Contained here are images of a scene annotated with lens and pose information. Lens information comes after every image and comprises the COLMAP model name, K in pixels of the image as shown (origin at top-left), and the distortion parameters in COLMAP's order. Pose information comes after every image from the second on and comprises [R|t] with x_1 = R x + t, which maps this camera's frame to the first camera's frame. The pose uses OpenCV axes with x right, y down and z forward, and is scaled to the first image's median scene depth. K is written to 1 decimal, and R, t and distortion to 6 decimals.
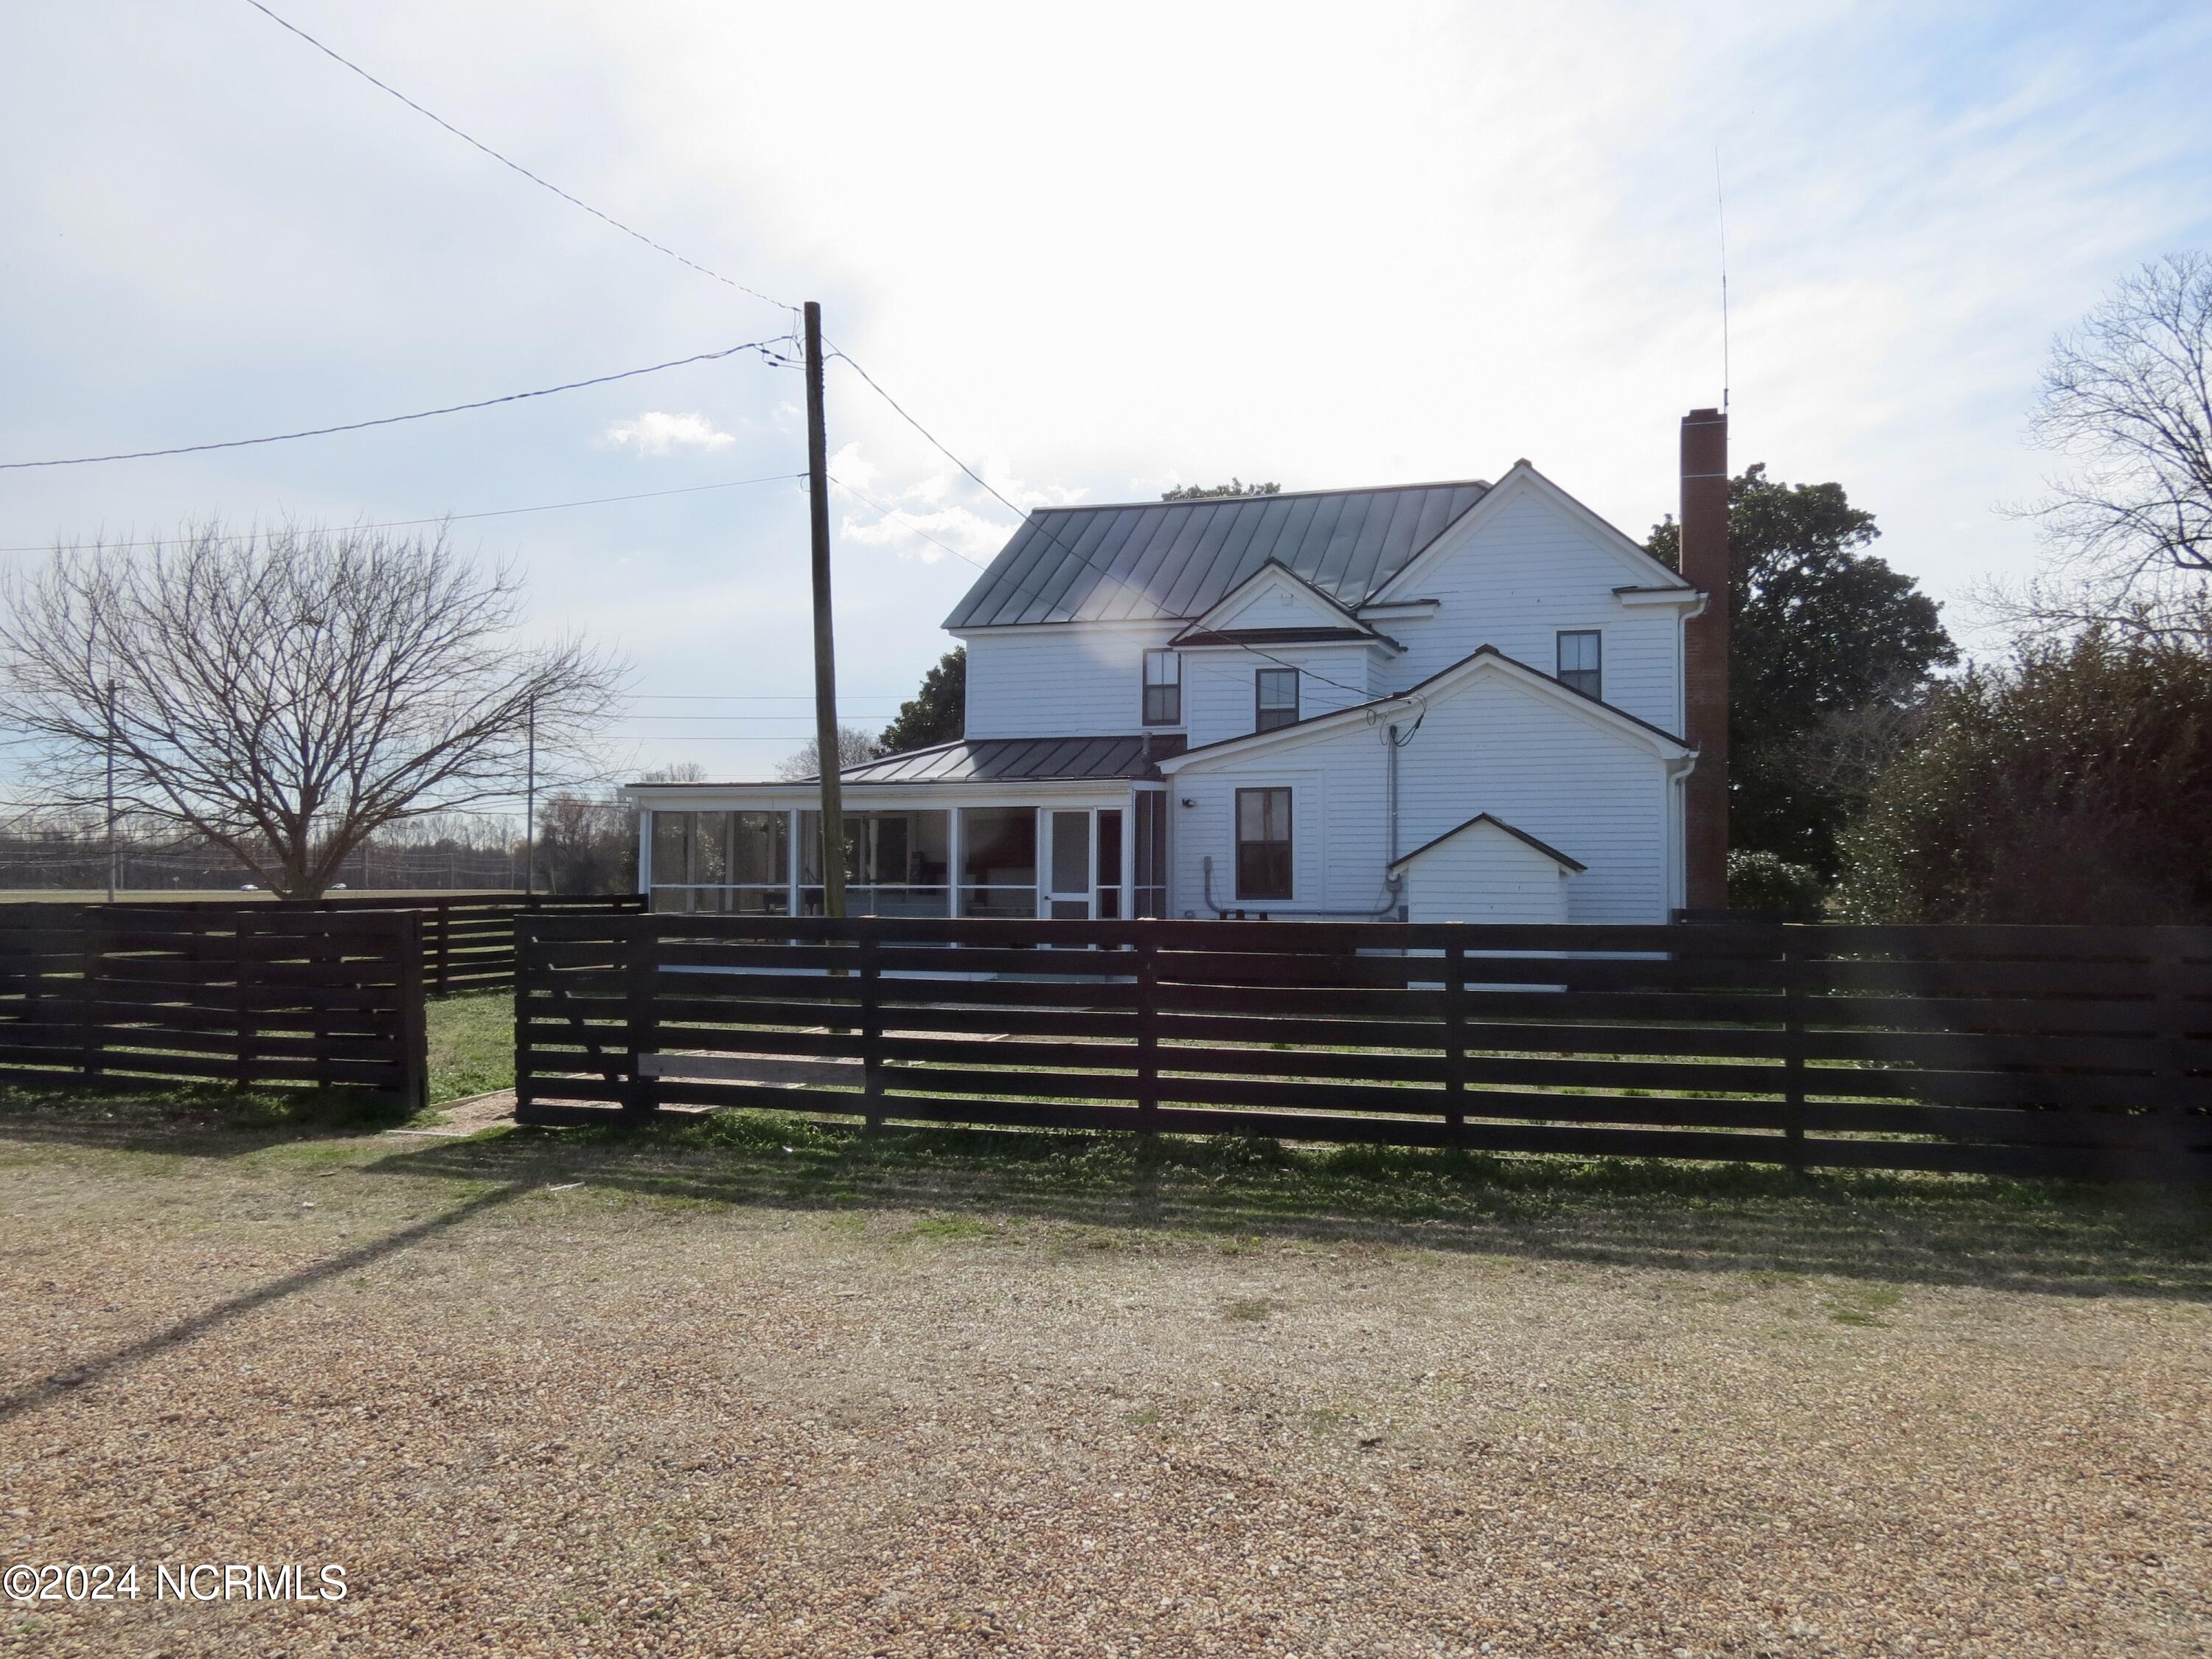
lens RADIAL K [[1604.2, 0, 1106.0], [0, 1604.2, 829.5], [0, 0, 1]] dist [-0.022781, 0.002330]
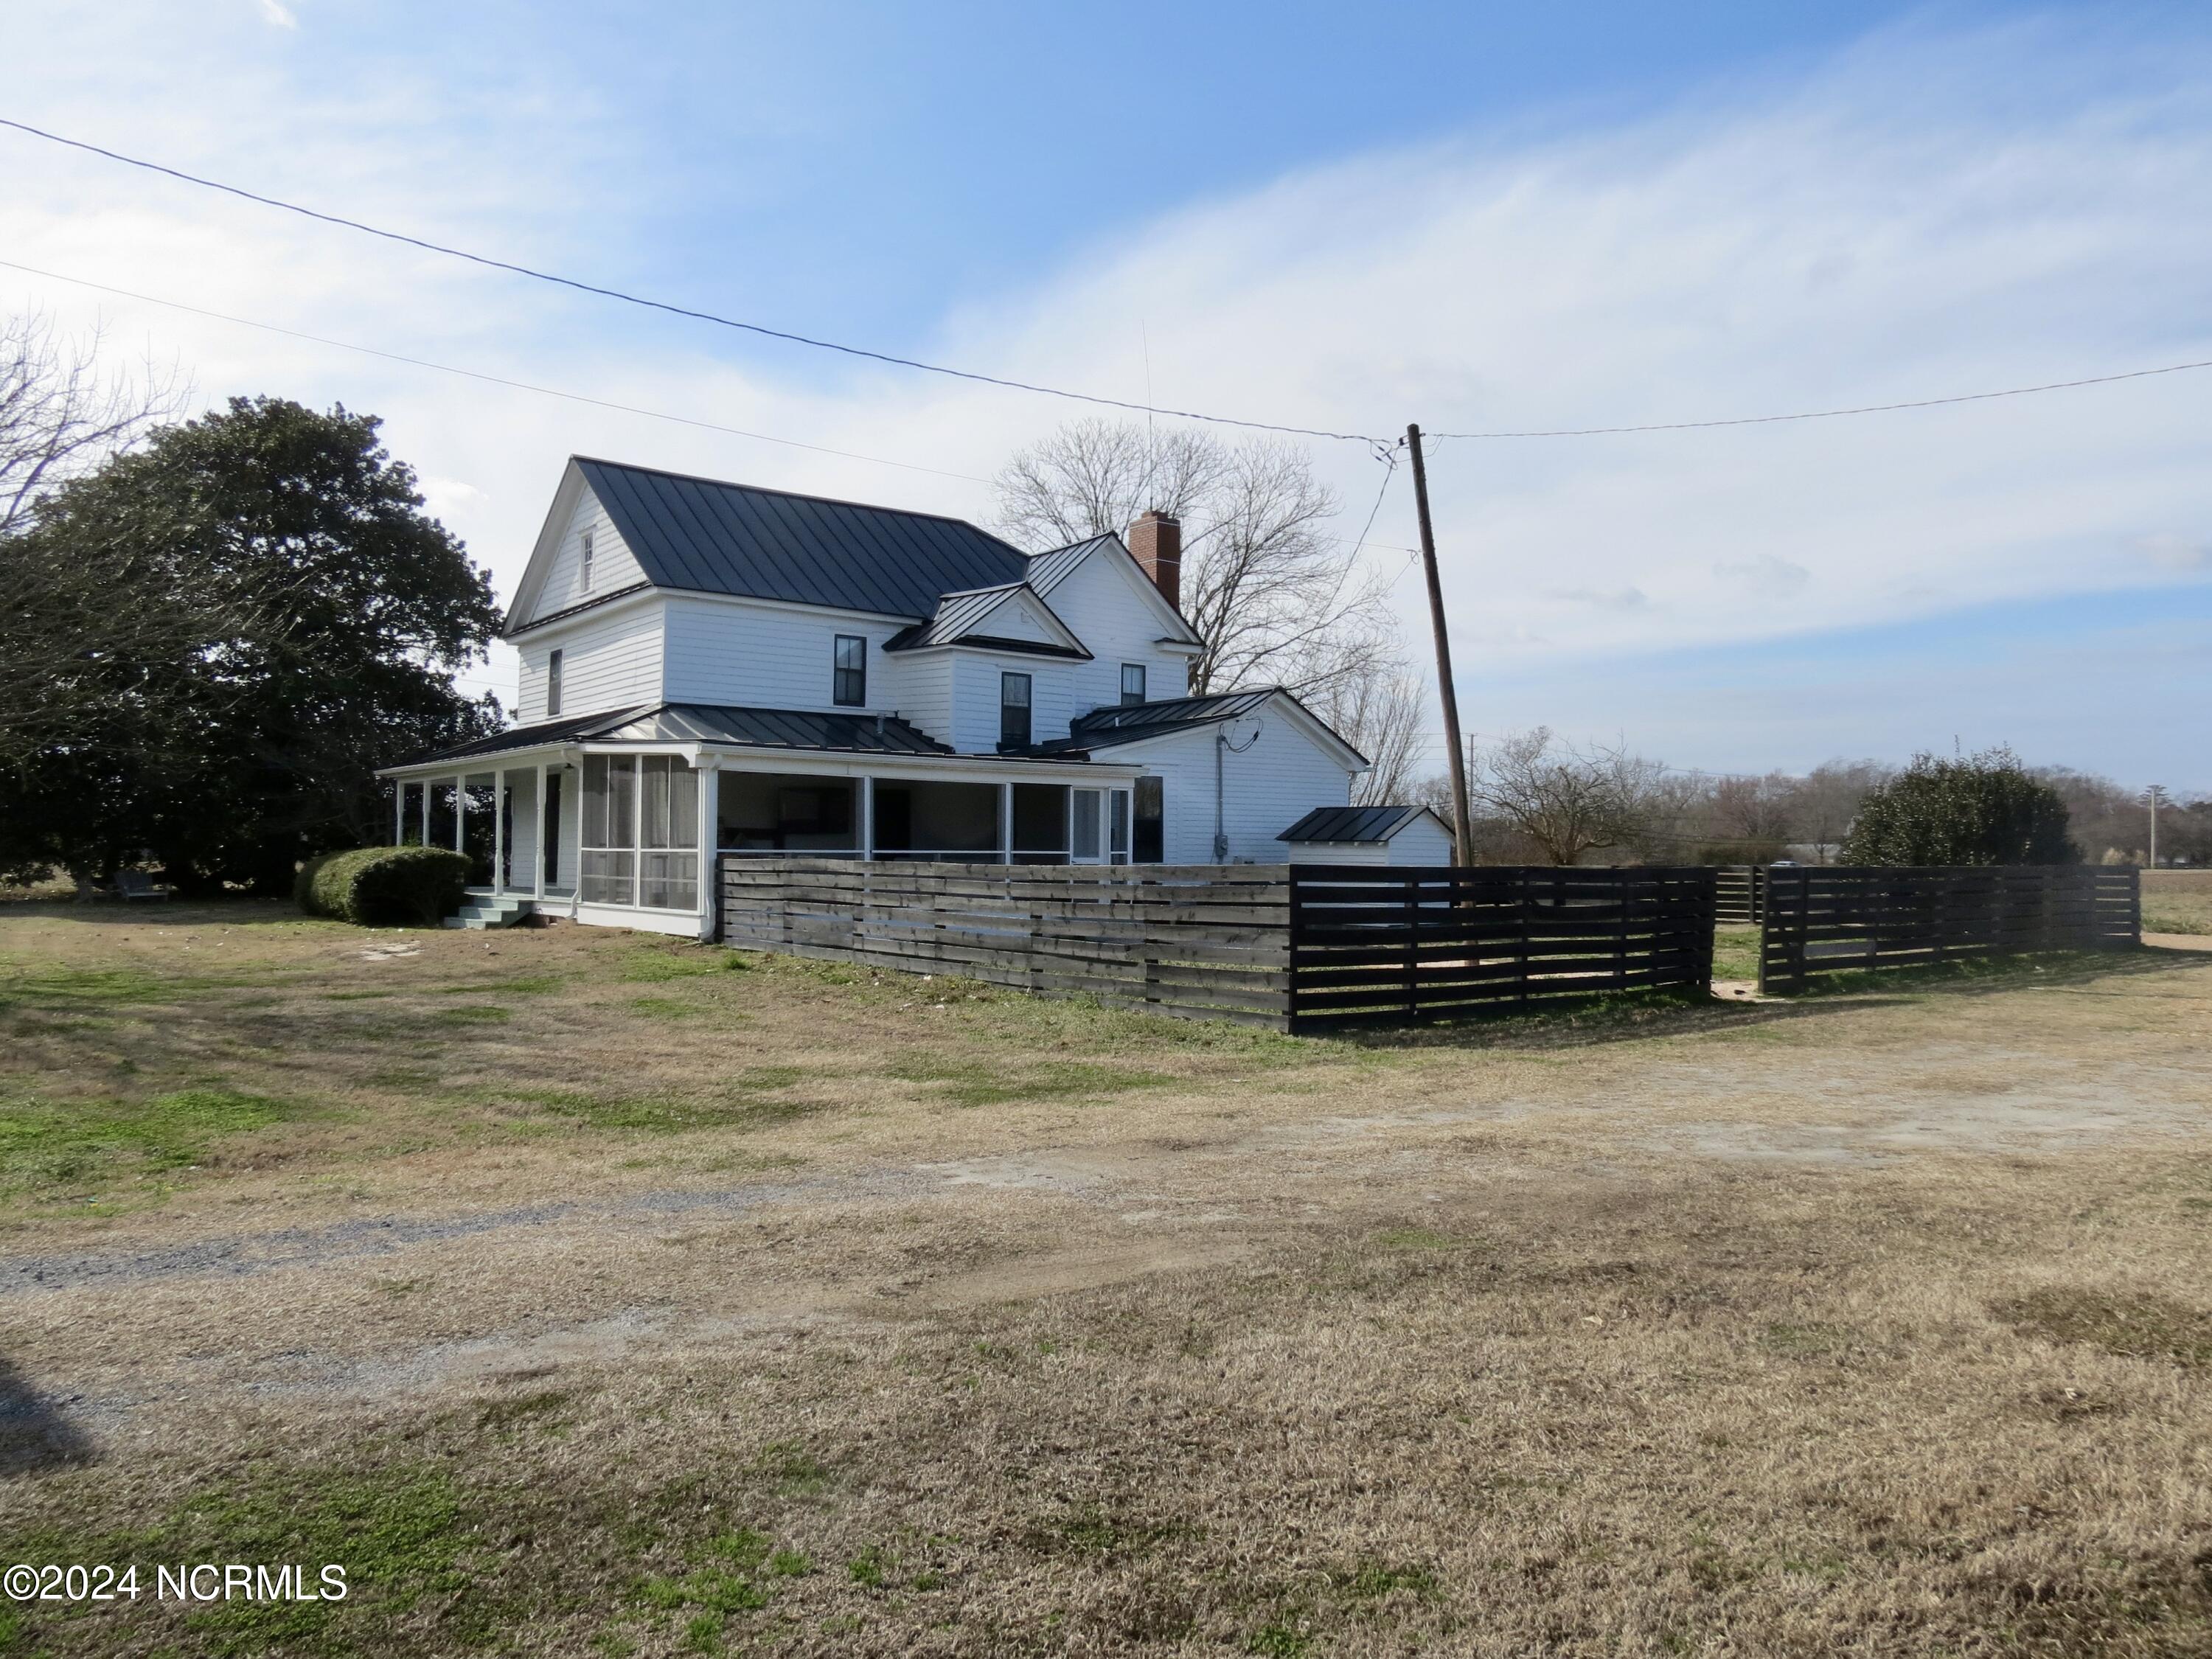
lens RADIAL K [[1604.2, 0, 1106.0], [0, 1604.2, 829.5], [0, 0, 1]] dist [-0.022781, 0.002330]
pose [[0.573987, 0.018942, 0.818645, -0.964049], [-0.031188, 0.999513, -0.001260, 0.018851], [-0.818270, -0.024808, 0.574298, 0.296123]]
